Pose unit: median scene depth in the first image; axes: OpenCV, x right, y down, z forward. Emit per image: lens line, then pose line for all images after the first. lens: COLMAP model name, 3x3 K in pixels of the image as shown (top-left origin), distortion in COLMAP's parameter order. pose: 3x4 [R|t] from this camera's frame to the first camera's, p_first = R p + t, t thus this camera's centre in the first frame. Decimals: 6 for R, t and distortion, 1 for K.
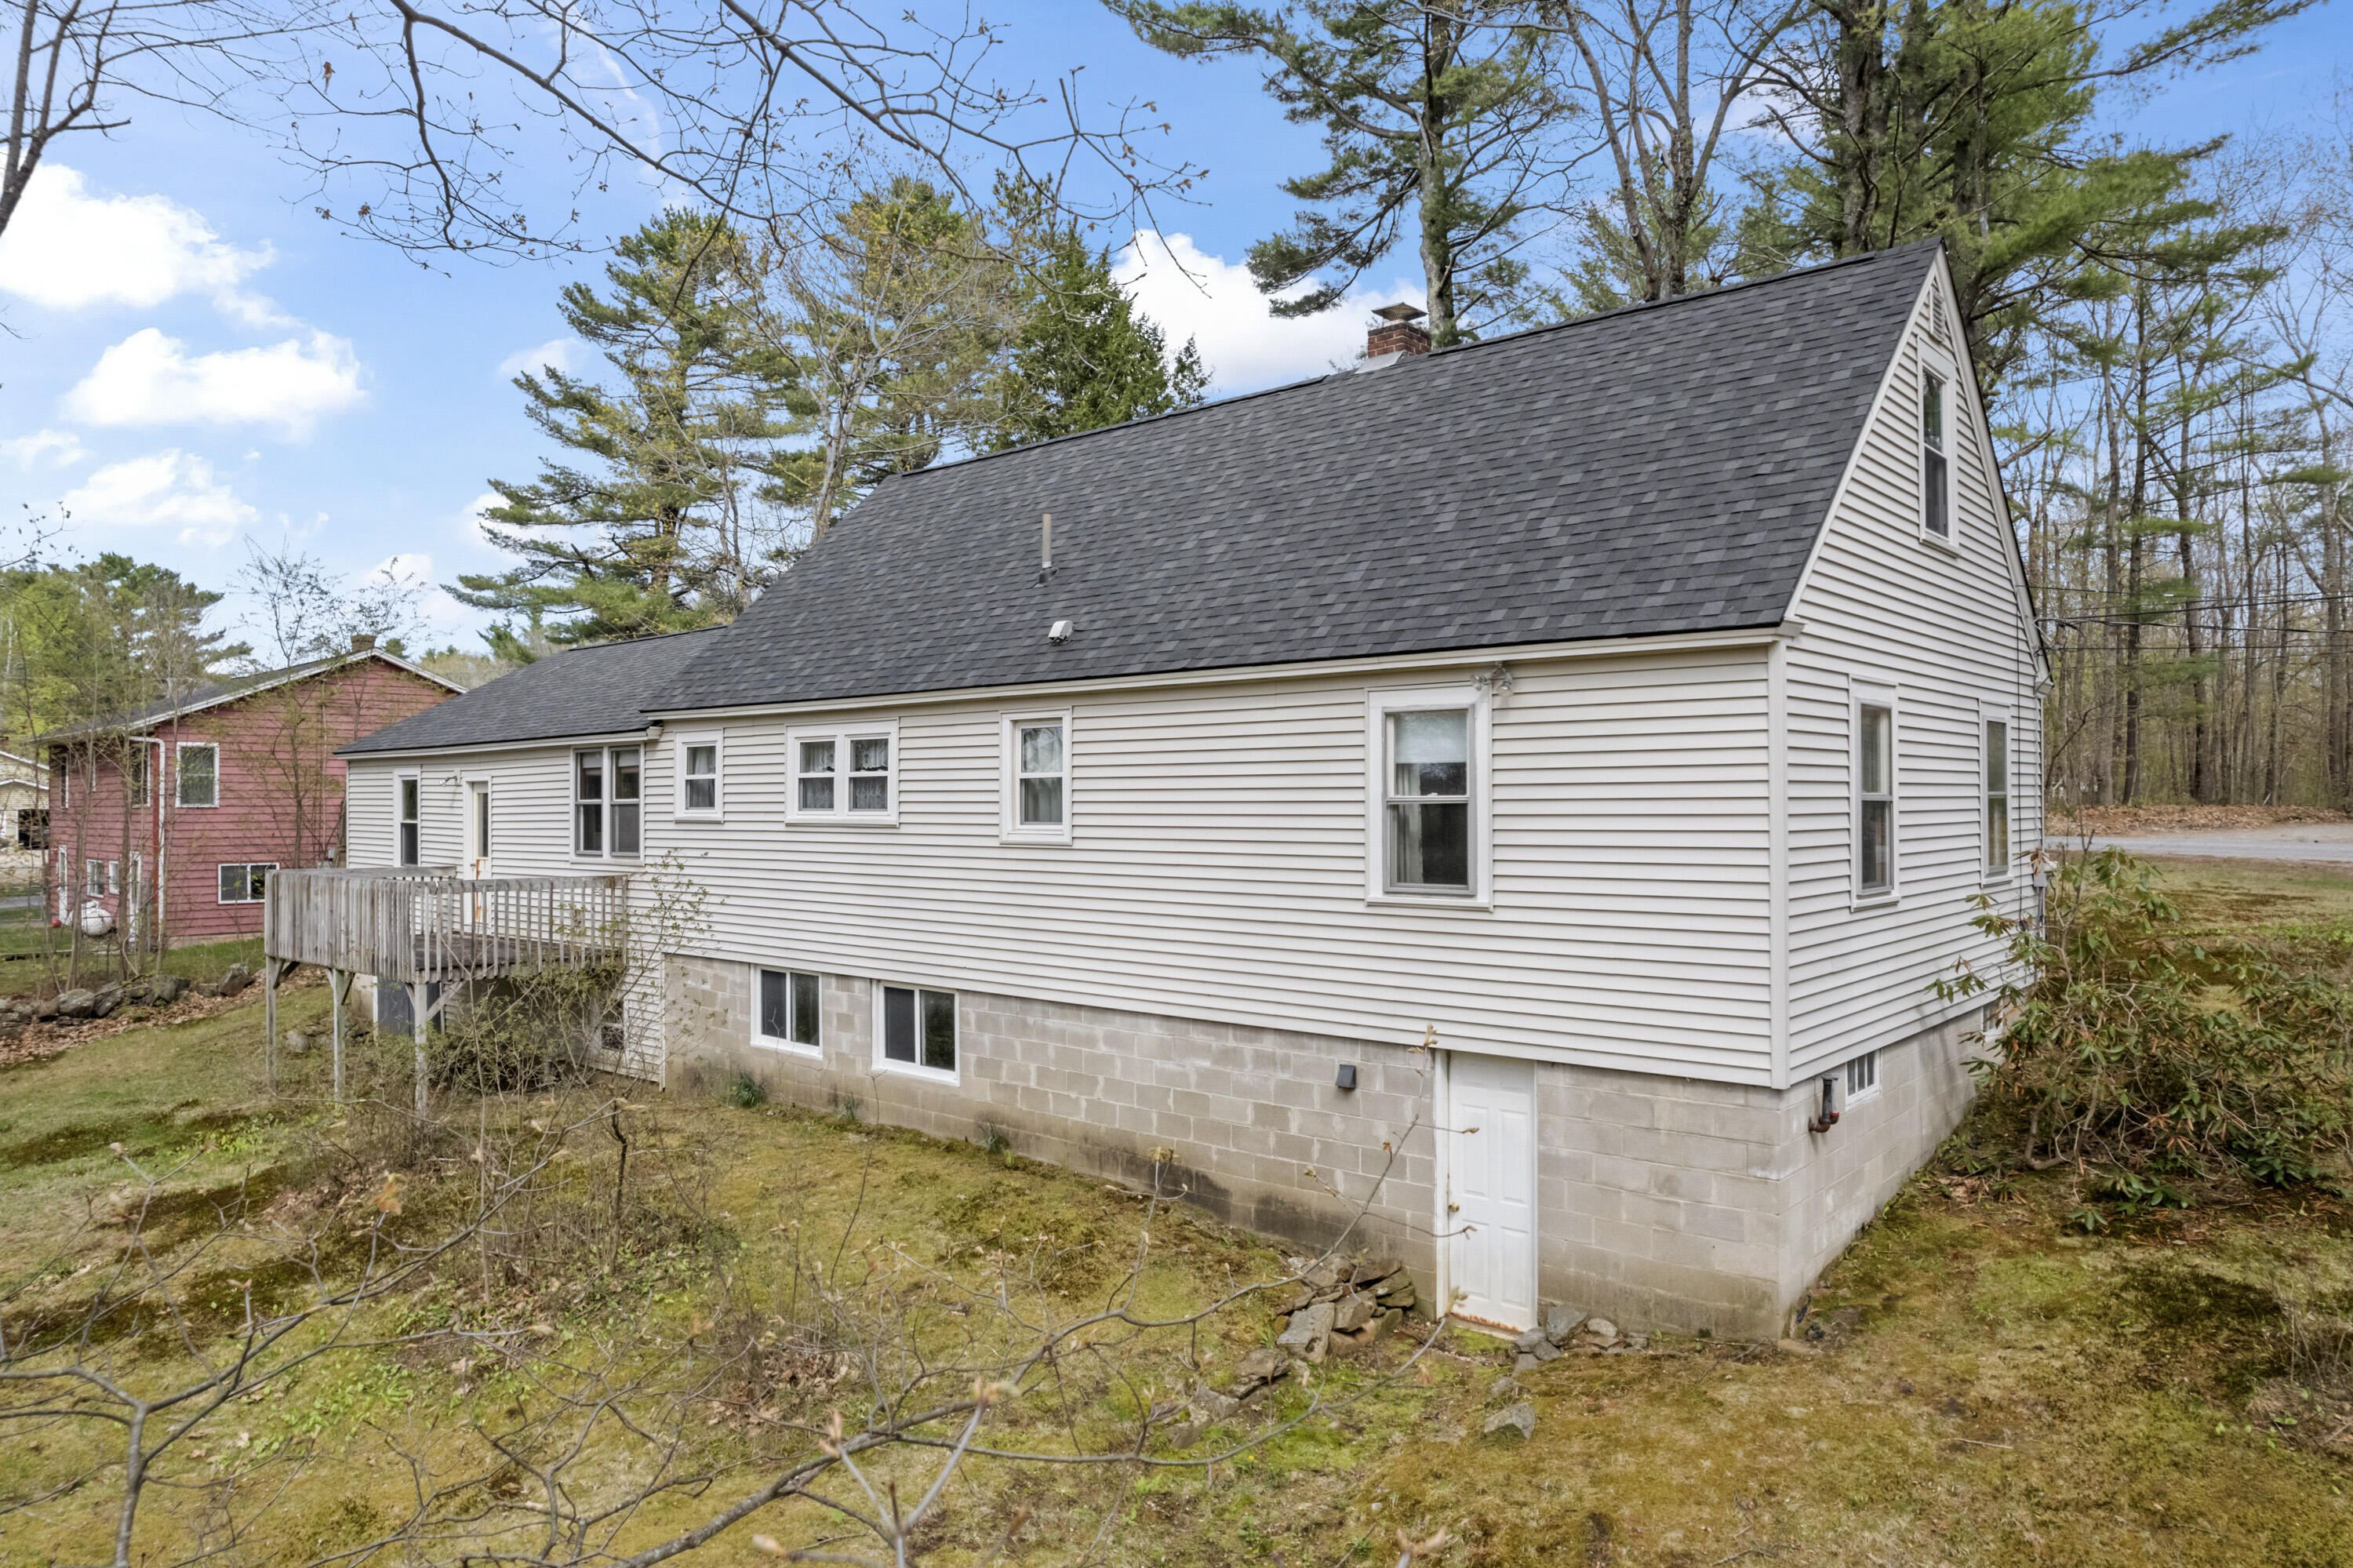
lens RADIAL K [[1505.3, 0, 1168.2], [0, 1505.3, 793.0], [0, 0, 1]] dist [-0.028072, -0.002671]
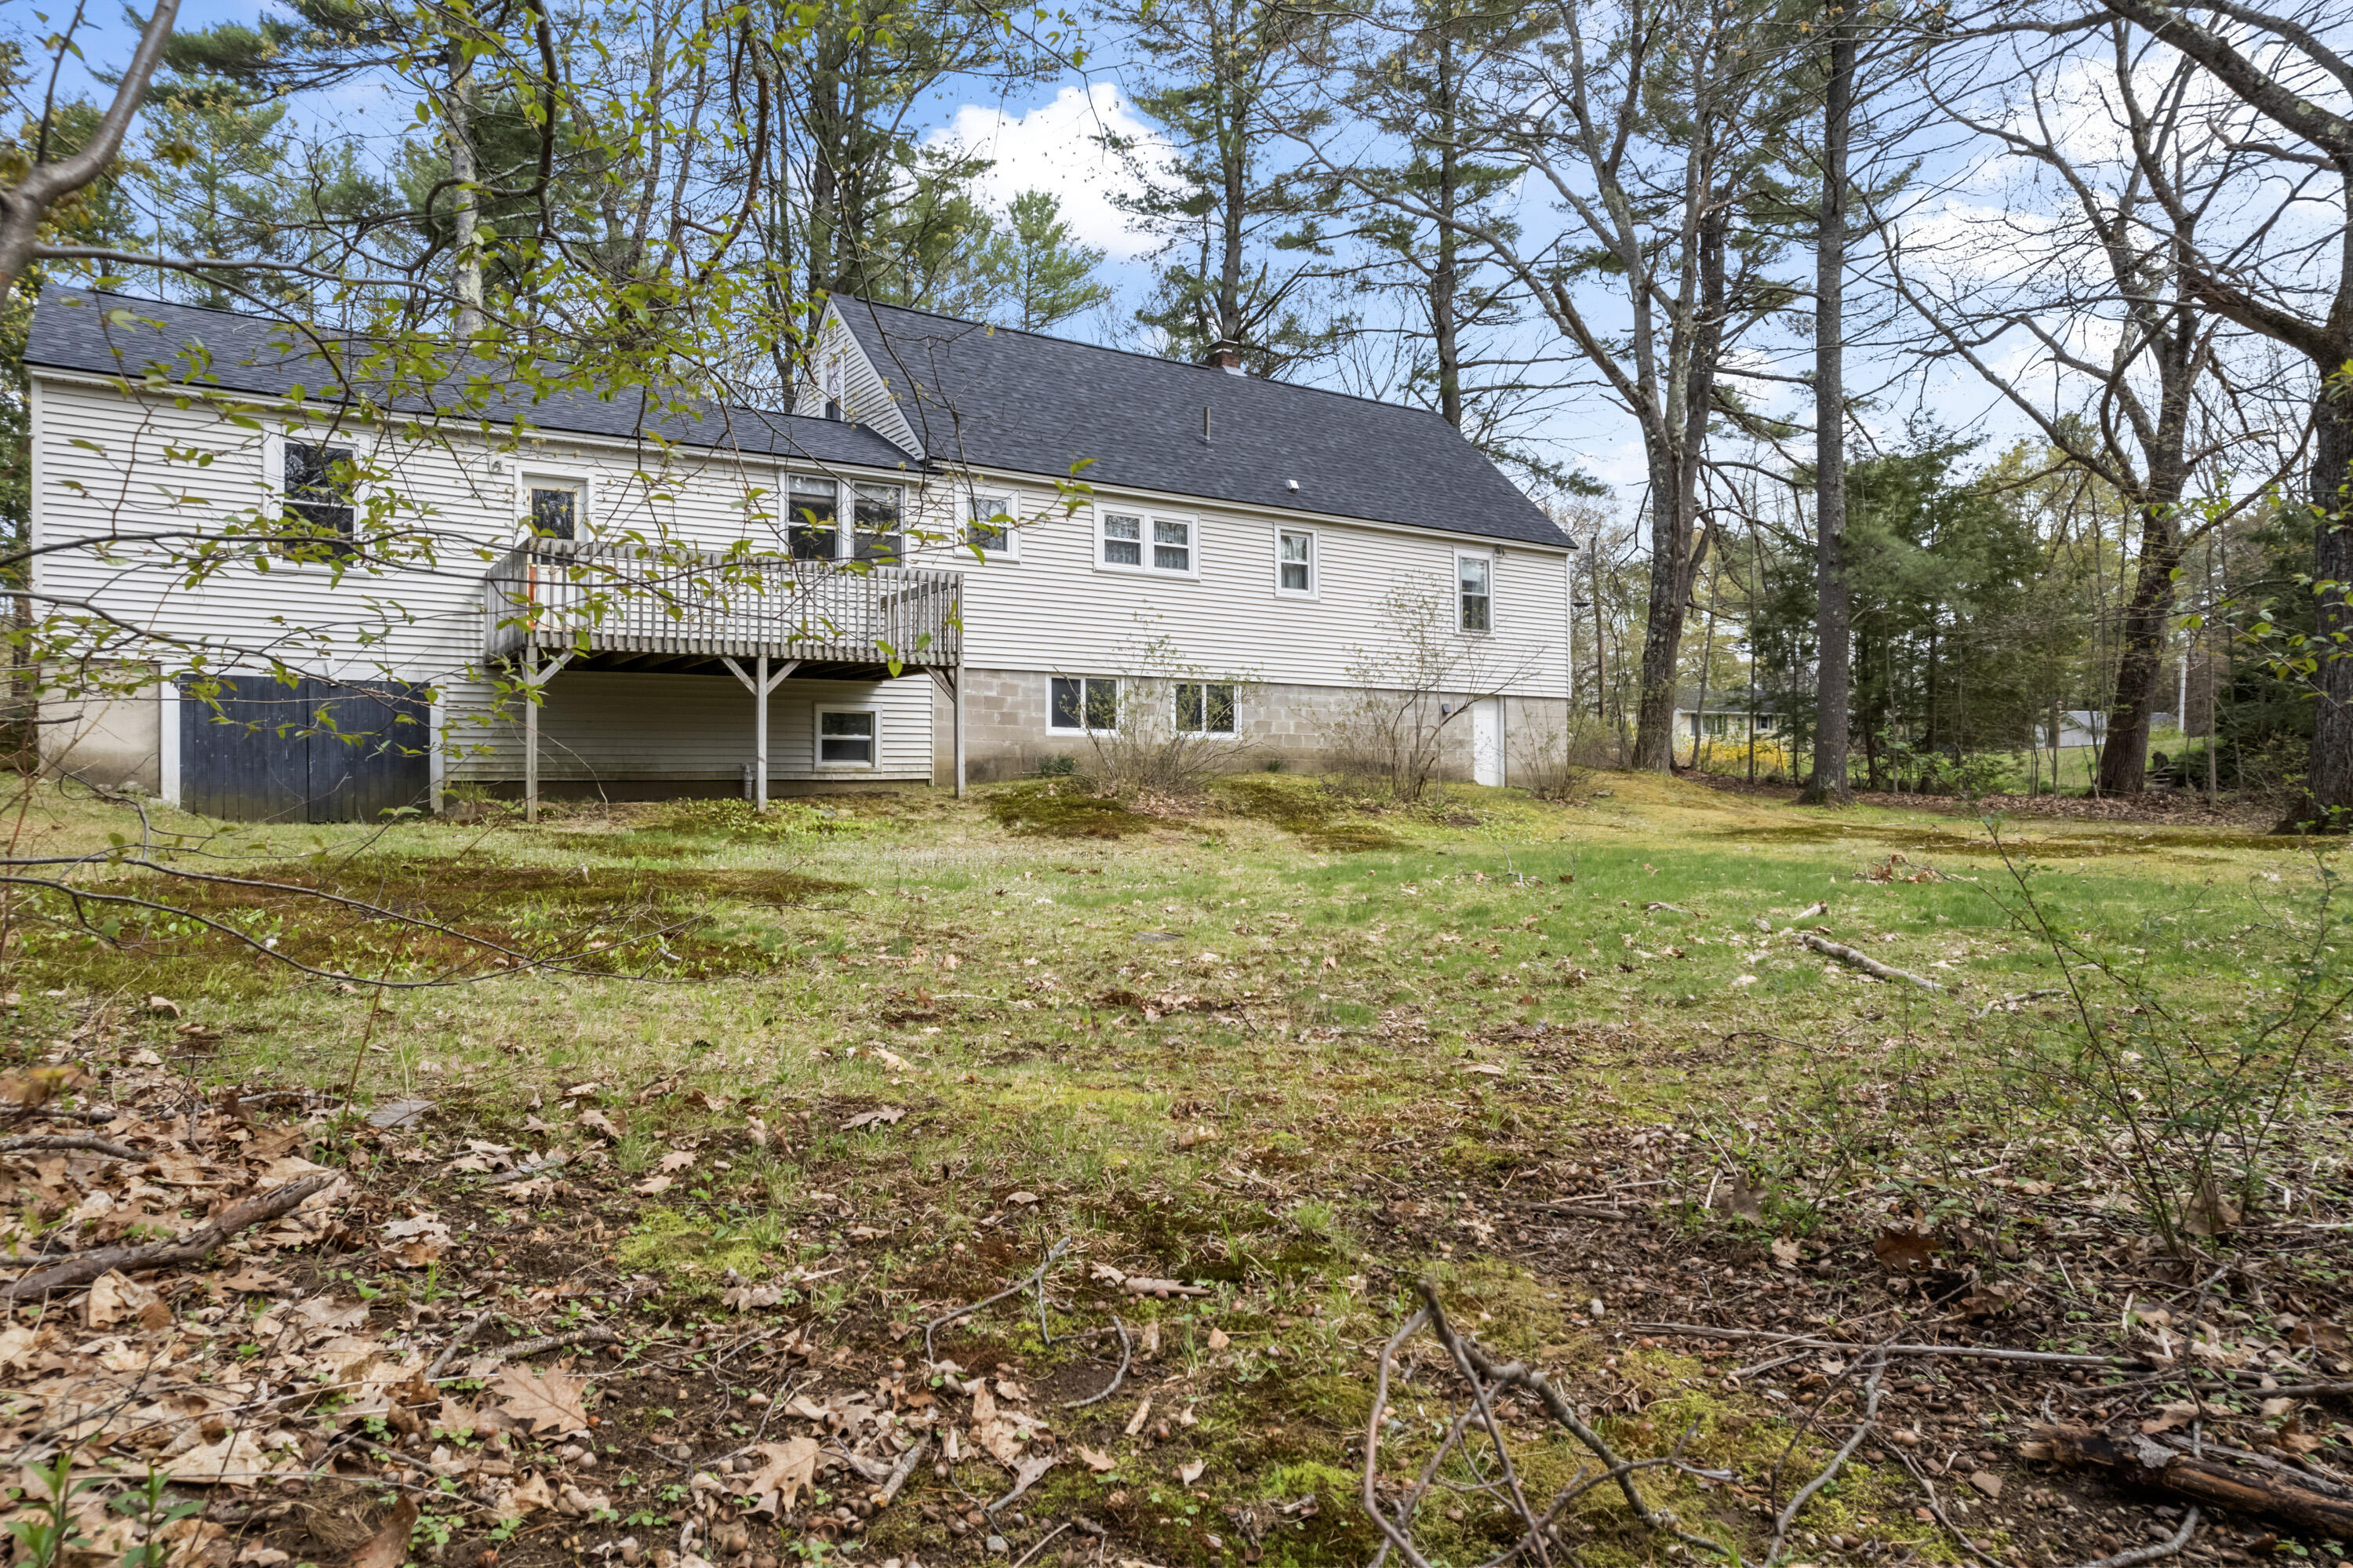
lens RADIAL K [[1505.3, 0, 1184.1], [0, 1505.3, 784.9], [0, 0, 1]] dist [-0.028072, -0.002671]
pose [[0.228057, 0.012577, 0.973567, -1.701879], [-0.000226, 0.999917, -0.012865, 0.253558], [-0.973648, 0.002714, 0.228040, 0.644132]]
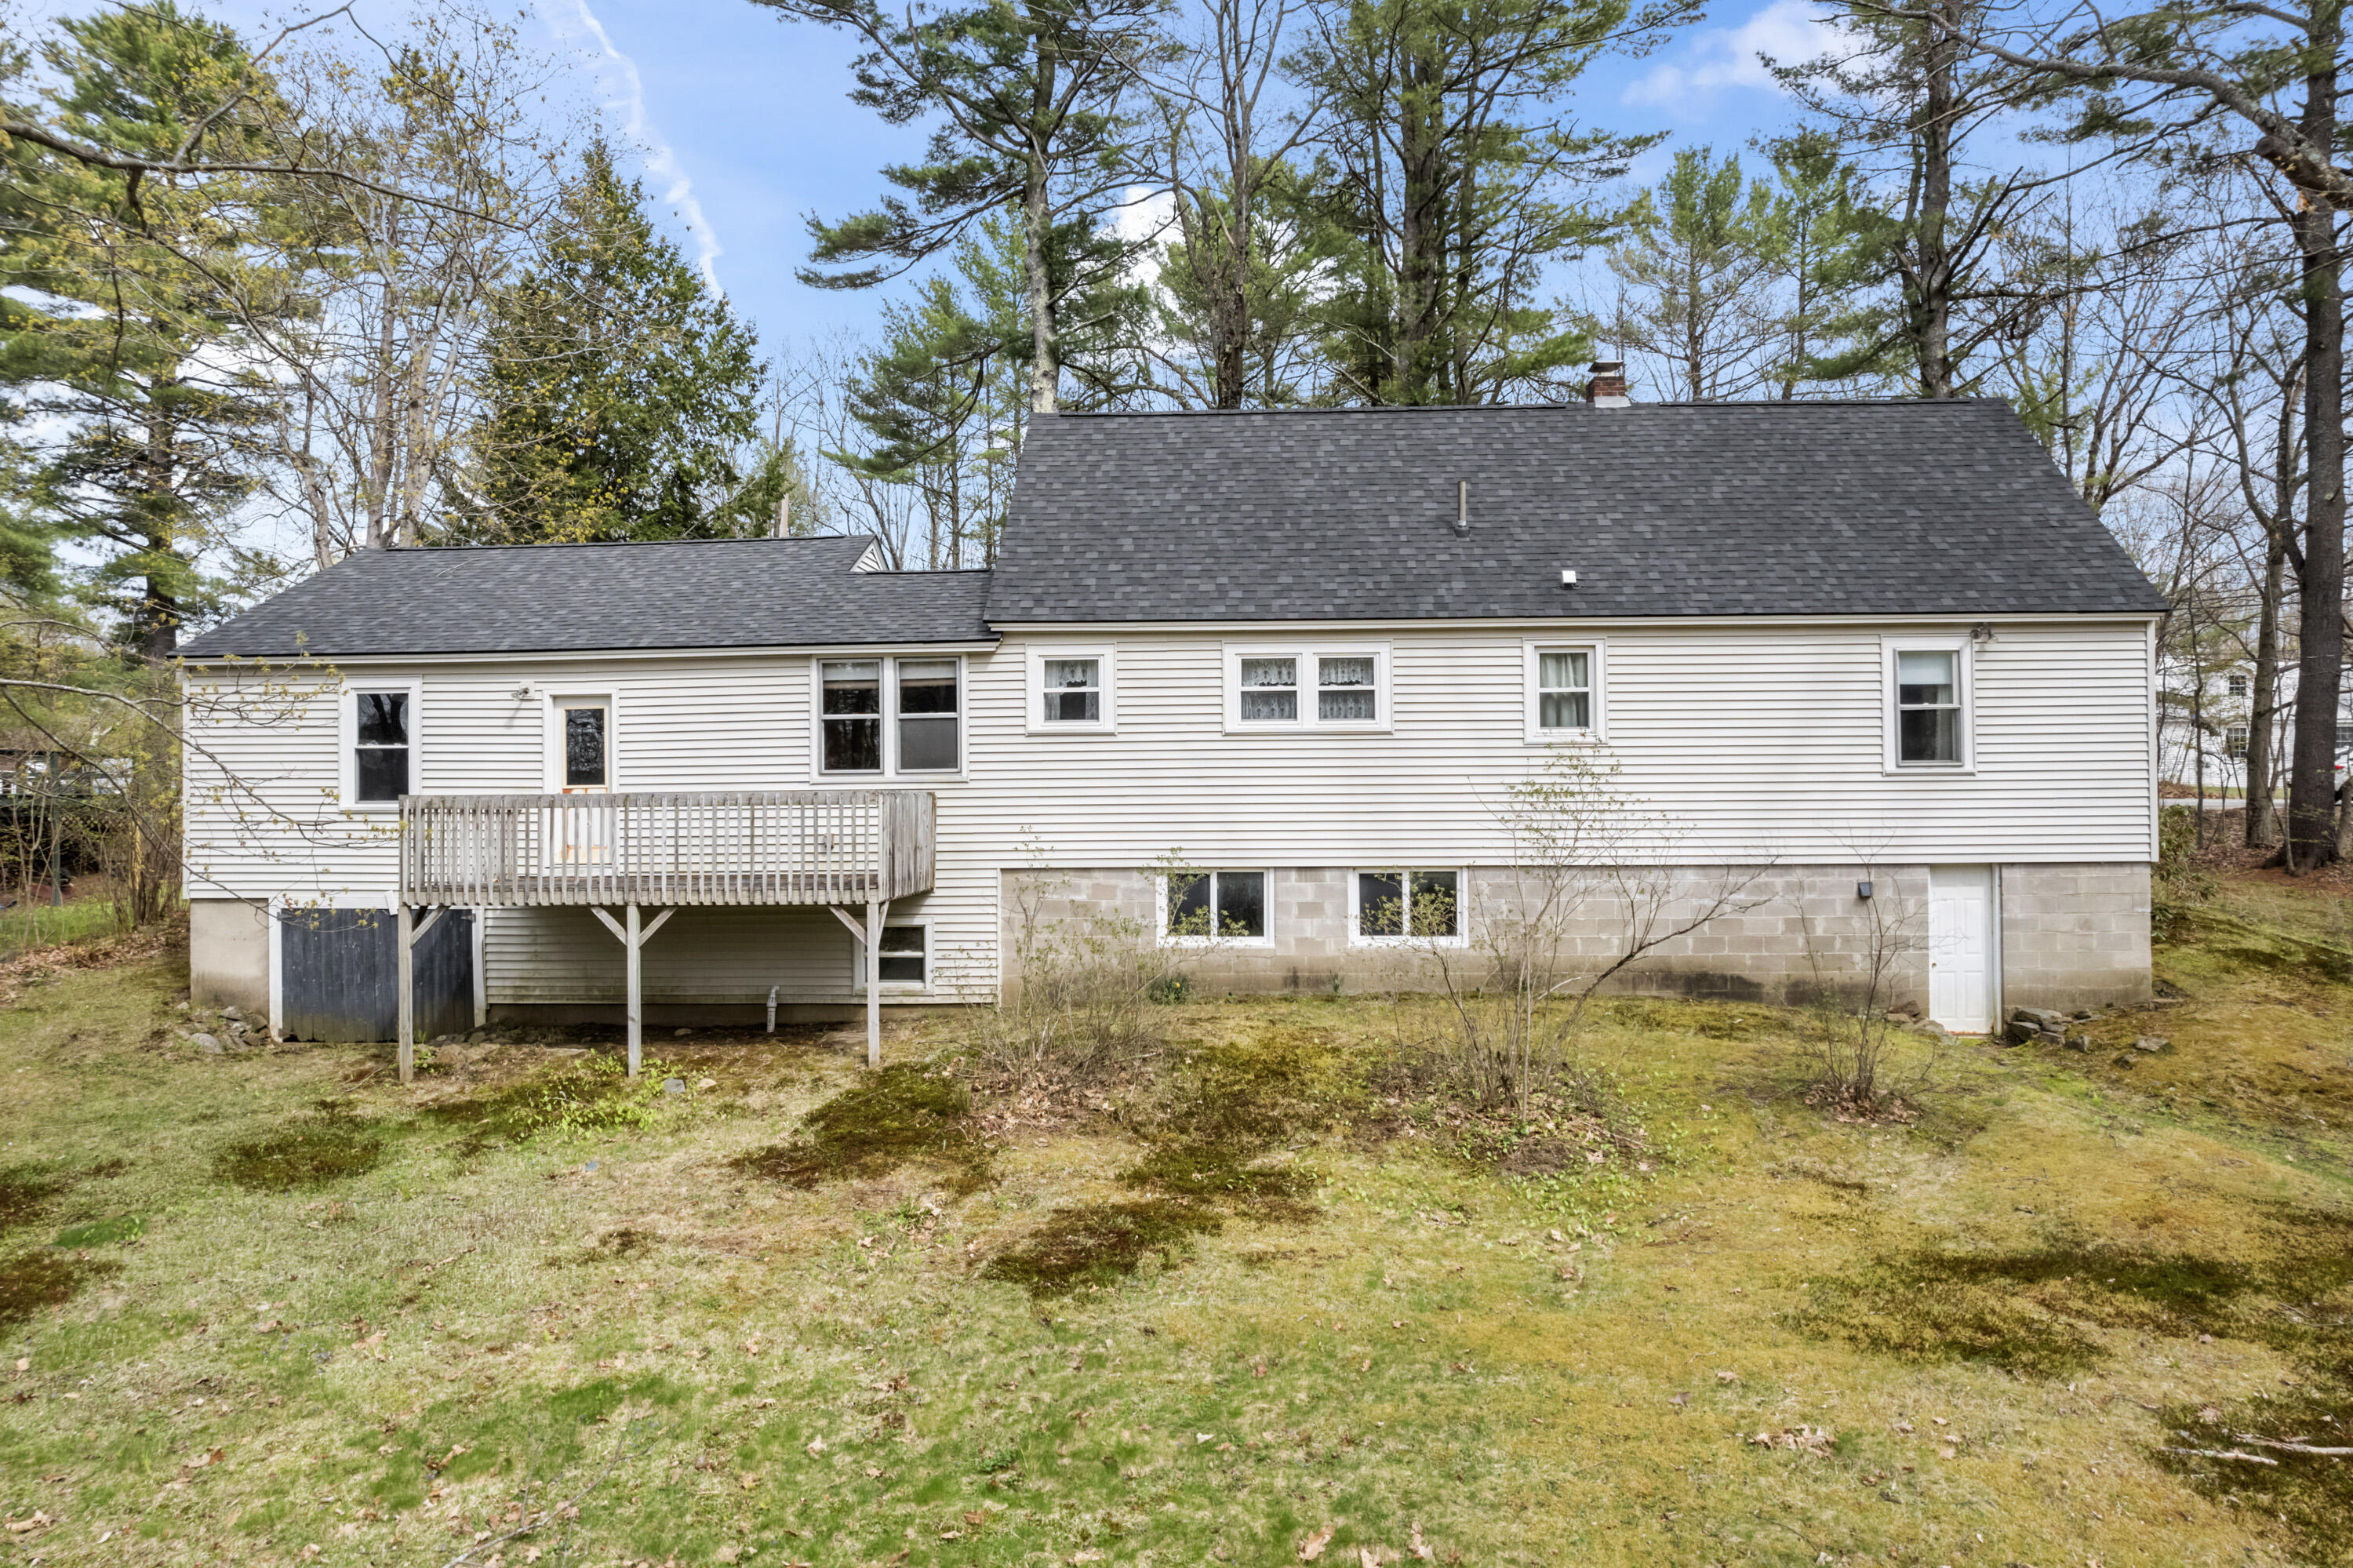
lens RADIAL K [[1505.3, 0, 1161.7], [0, 1505.3, 785.8], [0, 0, 1]] dist [-0.028072, -0.002671]
pose [[0.781447, 0.004144, 0.623957, -1.031456], [0.000486, 0.999974, -0.007250, 0.070653], [-0.623971, 0.005969, 0.781425, 0.196959]]
